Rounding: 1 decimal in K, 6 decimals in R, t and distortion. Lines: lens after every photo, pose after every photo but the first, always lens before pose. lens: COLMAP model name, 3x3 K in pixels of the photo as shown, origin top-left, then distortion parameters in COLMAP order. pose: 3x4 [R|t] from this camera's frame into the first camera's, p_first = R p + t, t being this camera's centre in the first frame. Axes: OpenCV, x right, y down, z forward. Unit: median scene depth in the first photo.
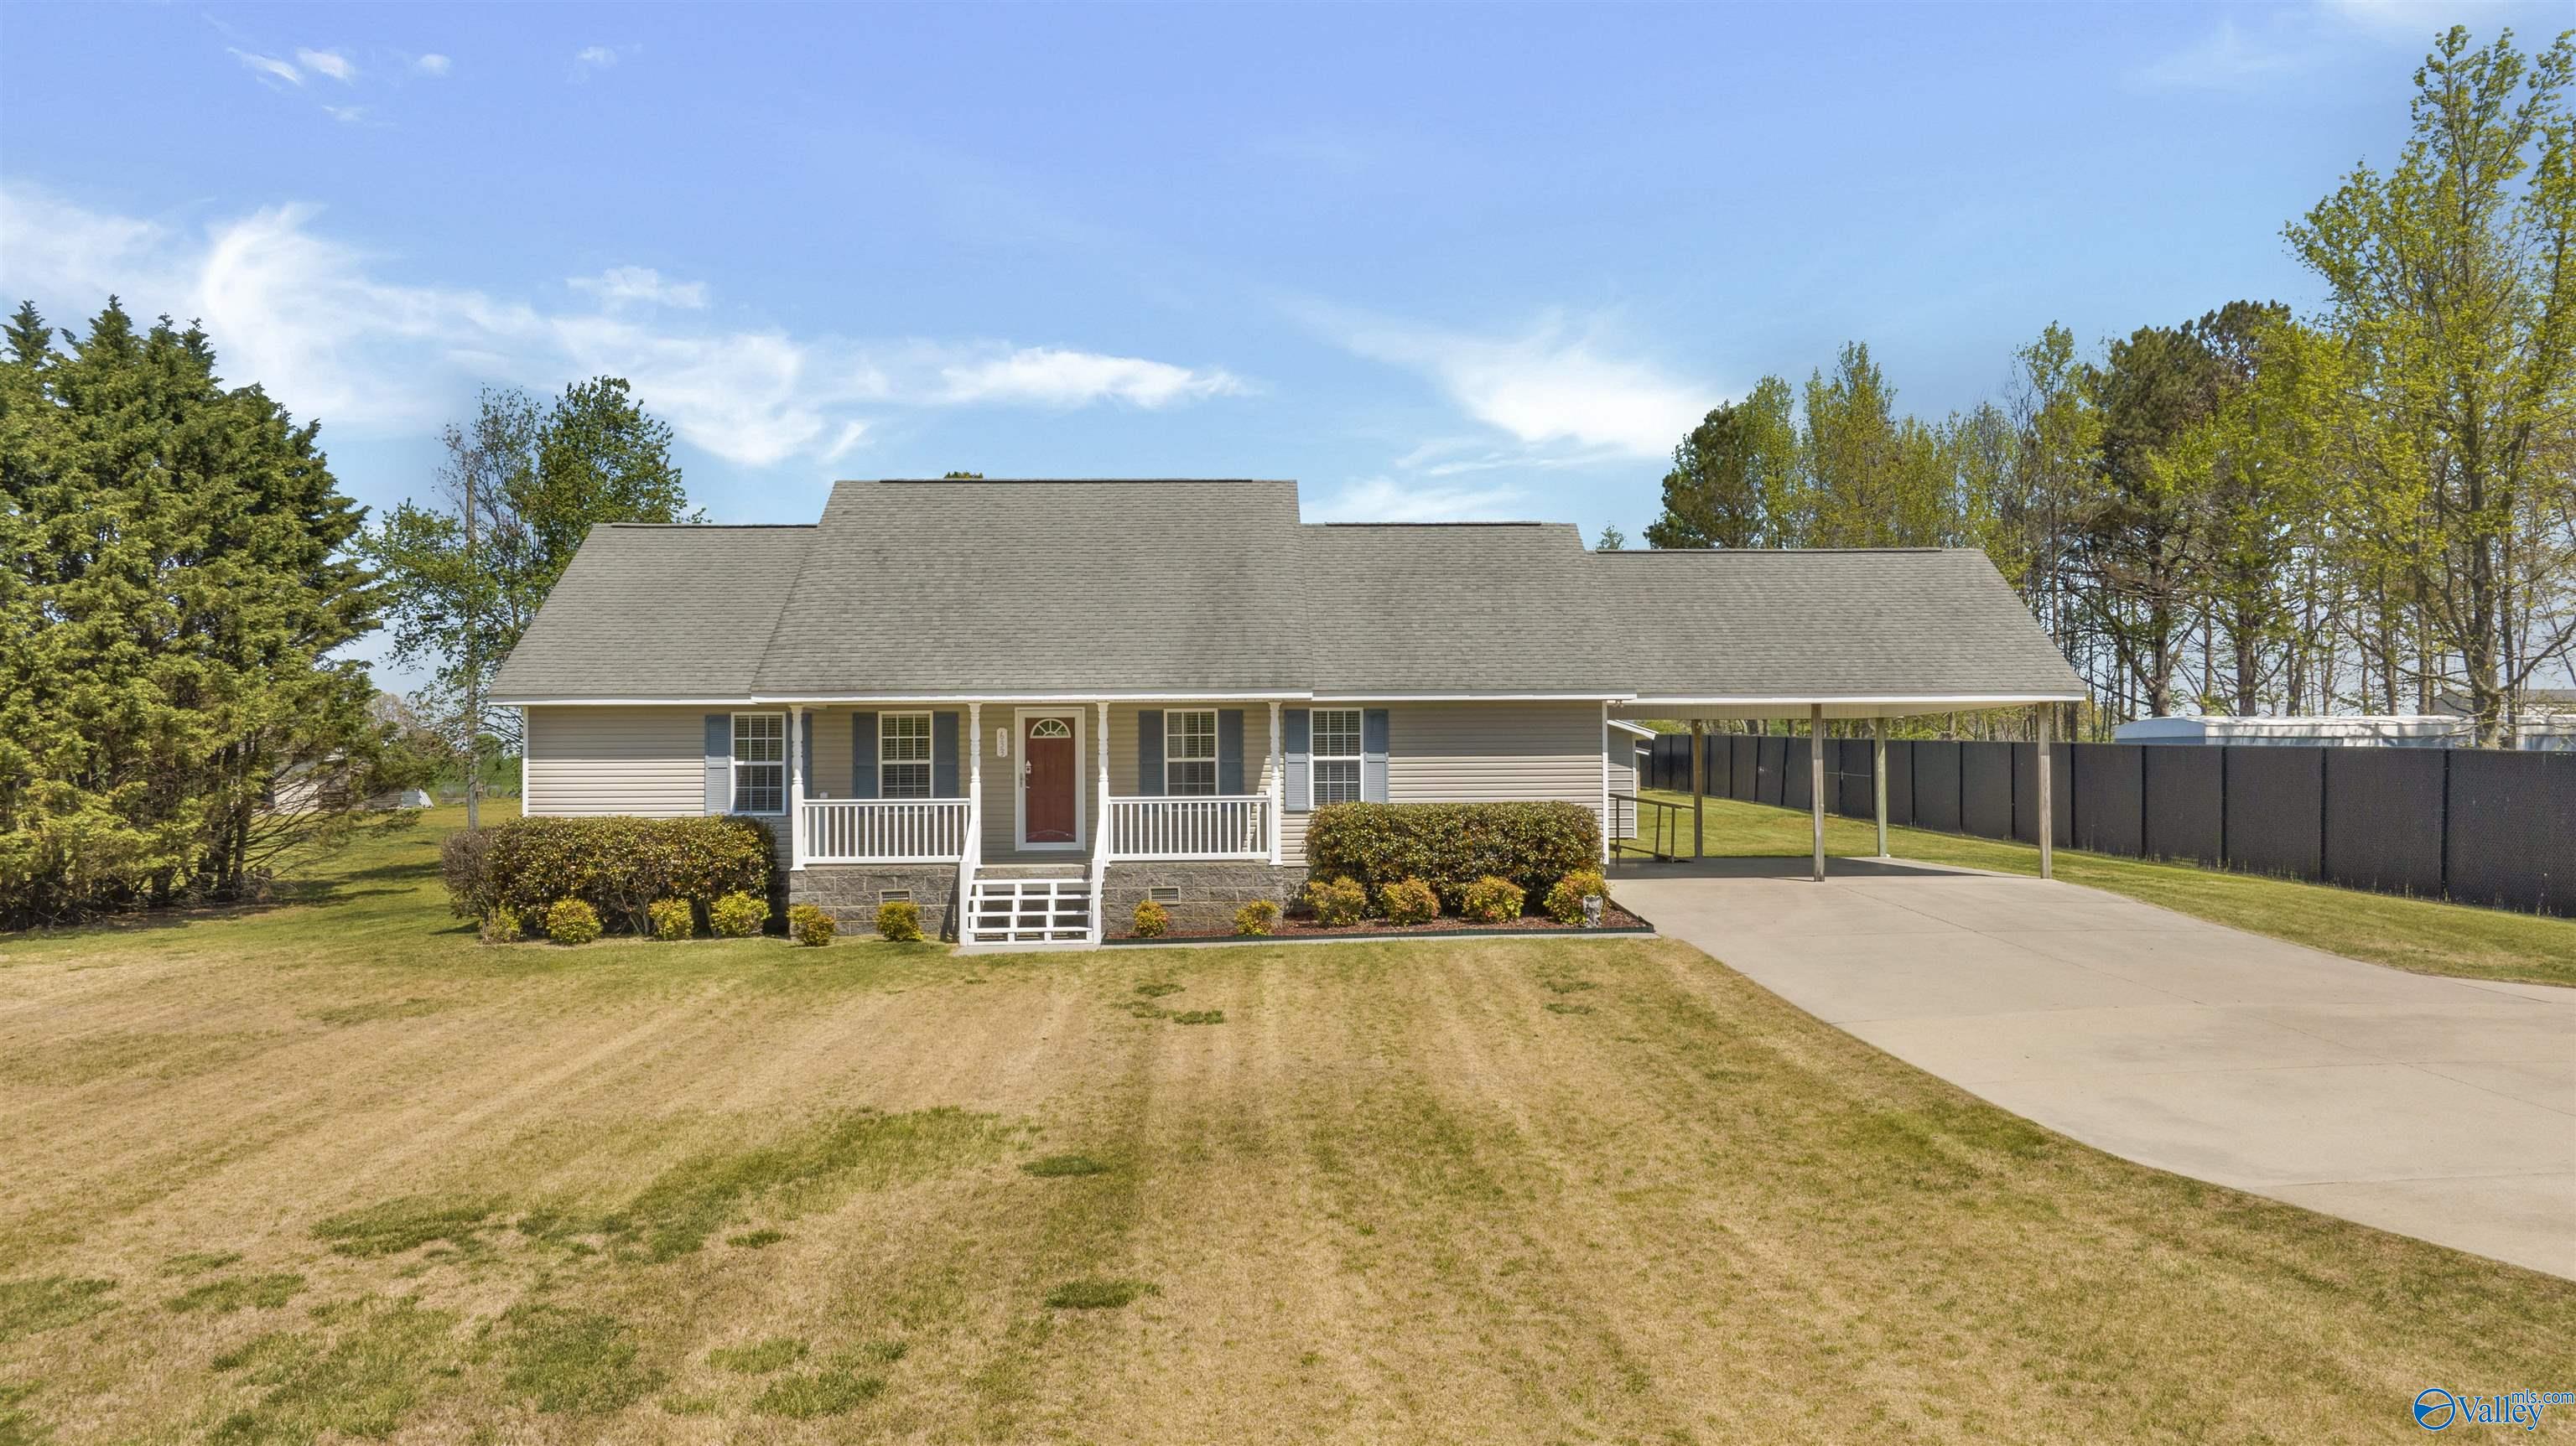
lens RADIAL K [[1833.6, 0, 1288.0], [0, 1833.6, 723.0], [0, 0, 1]] dist [-0.014290, 0.000528]
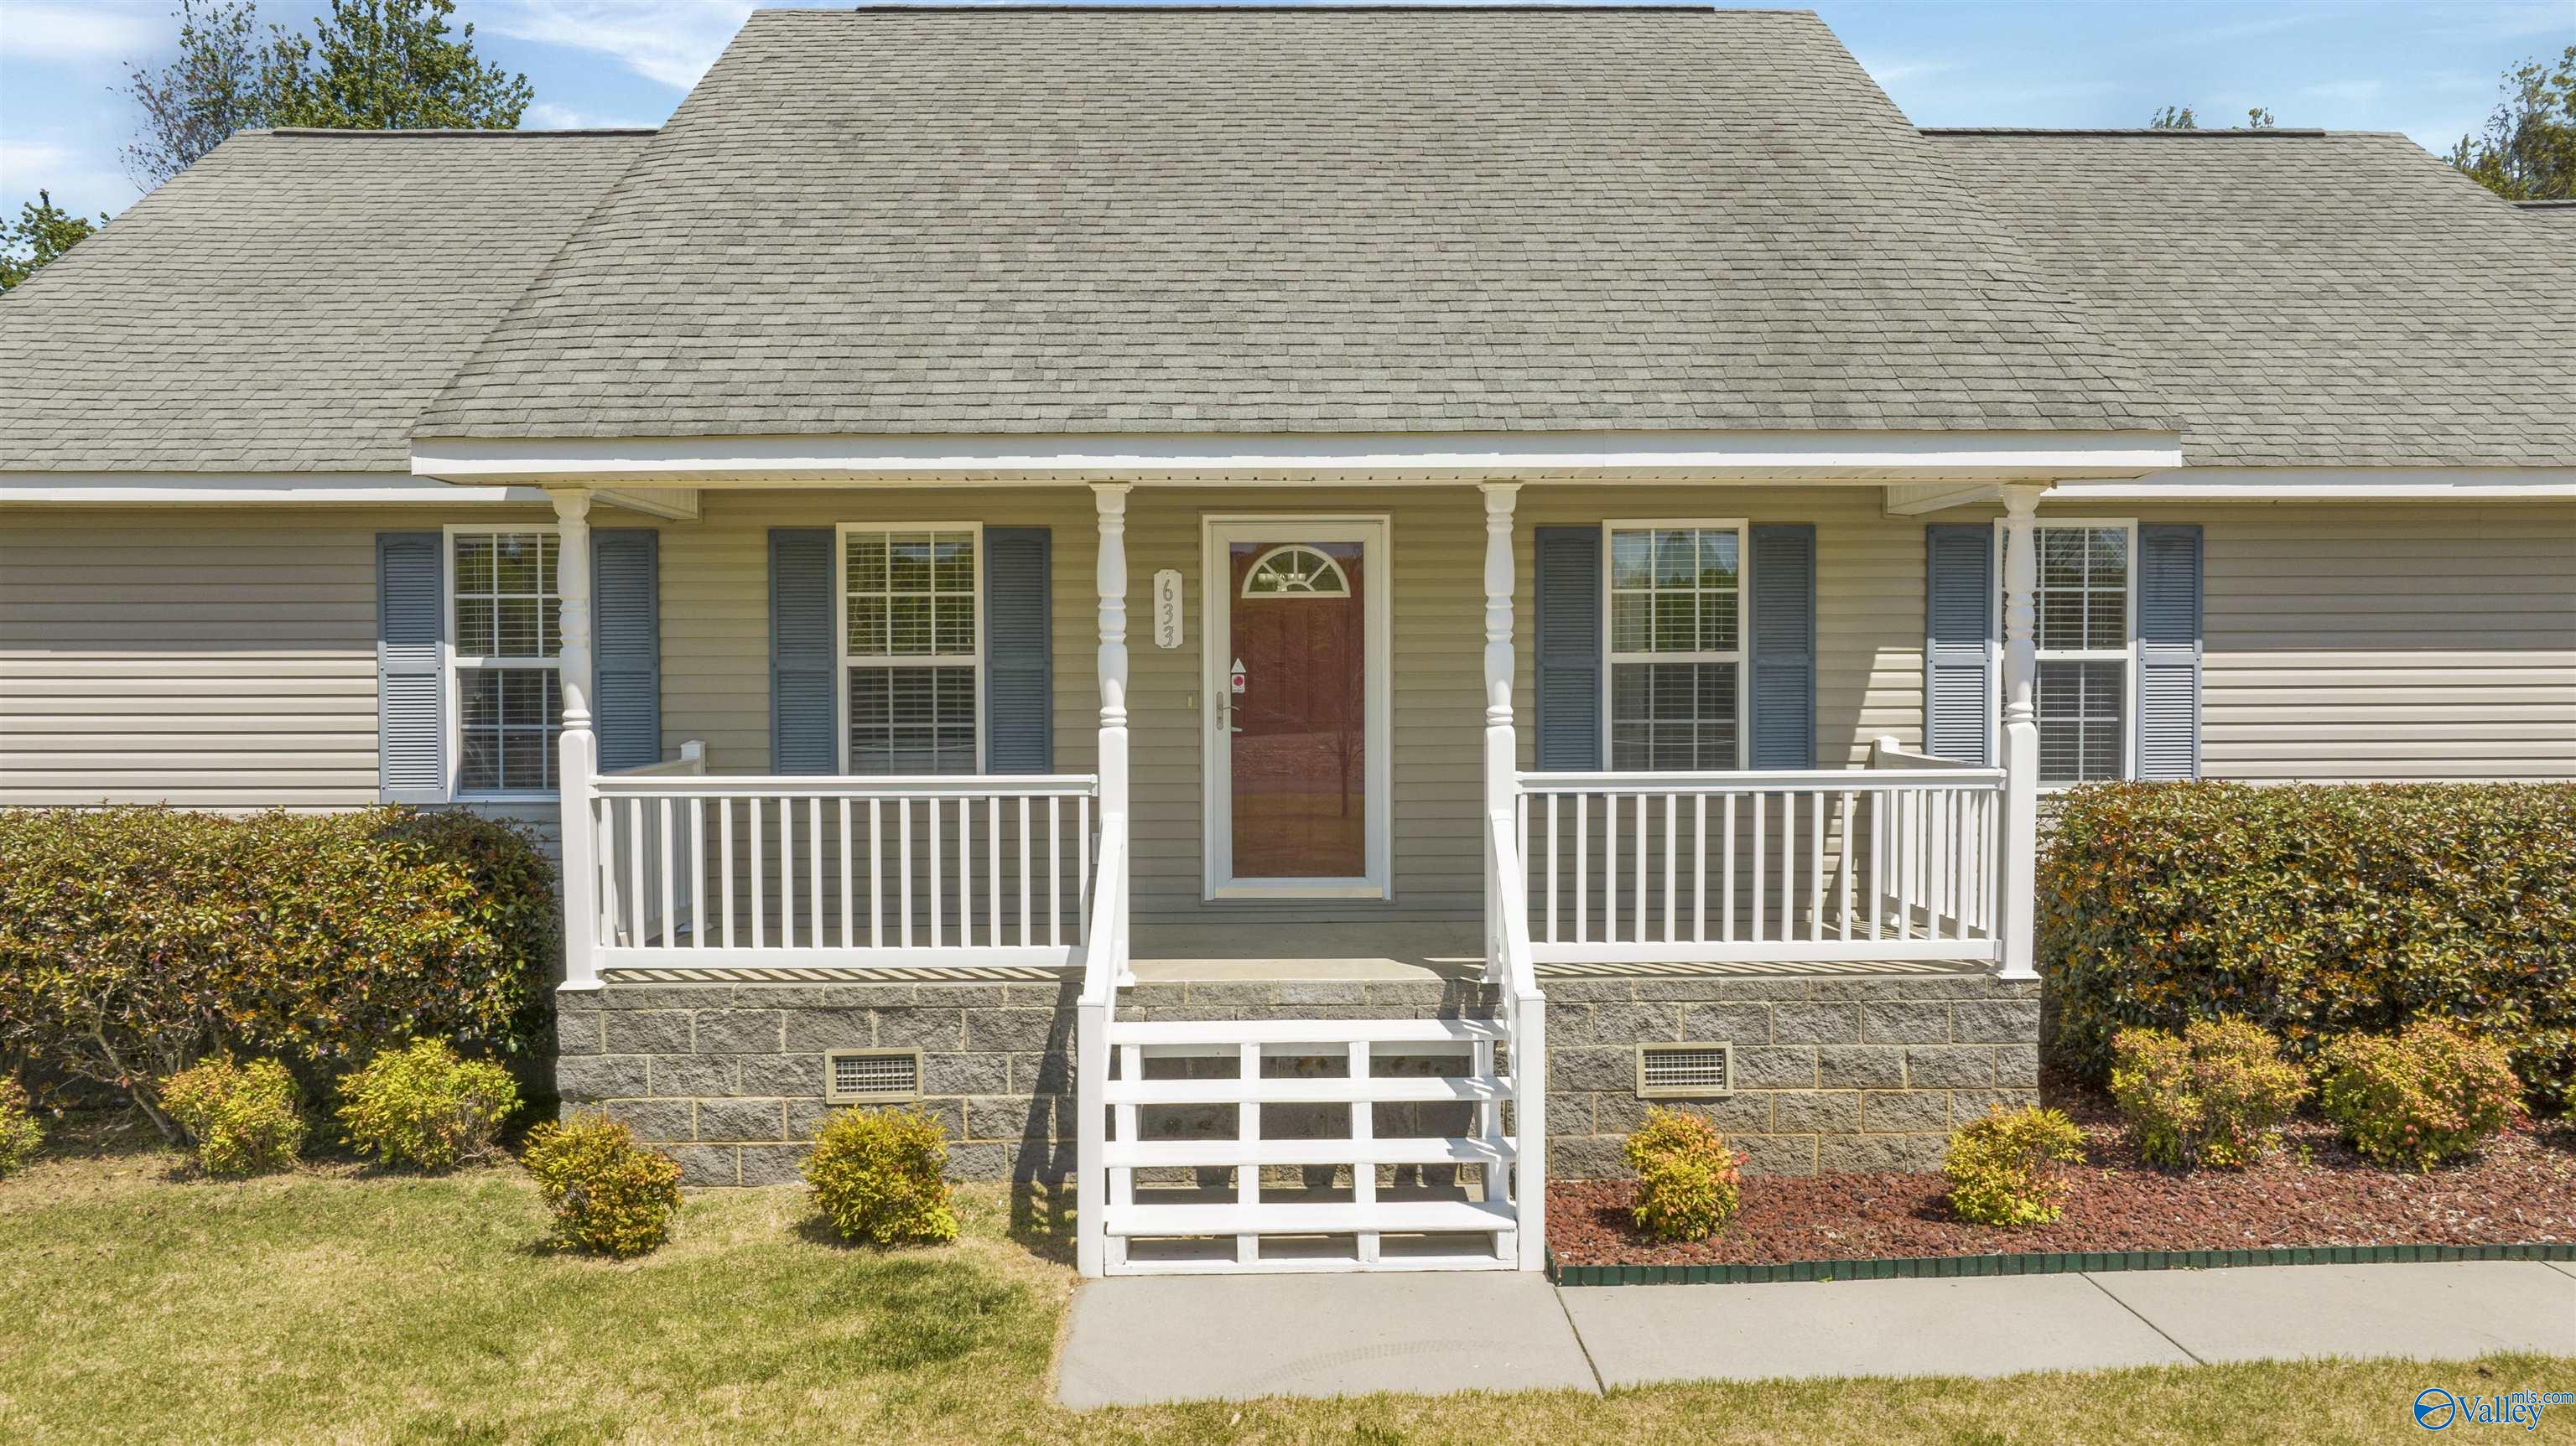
lens RADIAL K [[1833.6, 0, 1288.0], [0, 1833.6, 723.0], [0, 0, 1]] dist [-0.014290, 0.000528]
pose [[0.999716, 0.005043, -0.023309, -0.130599], [-0.003563, 0.998002, 0.063085, 0.010815], [0.023581, -0.062984, 0.997736, 0.667293]]
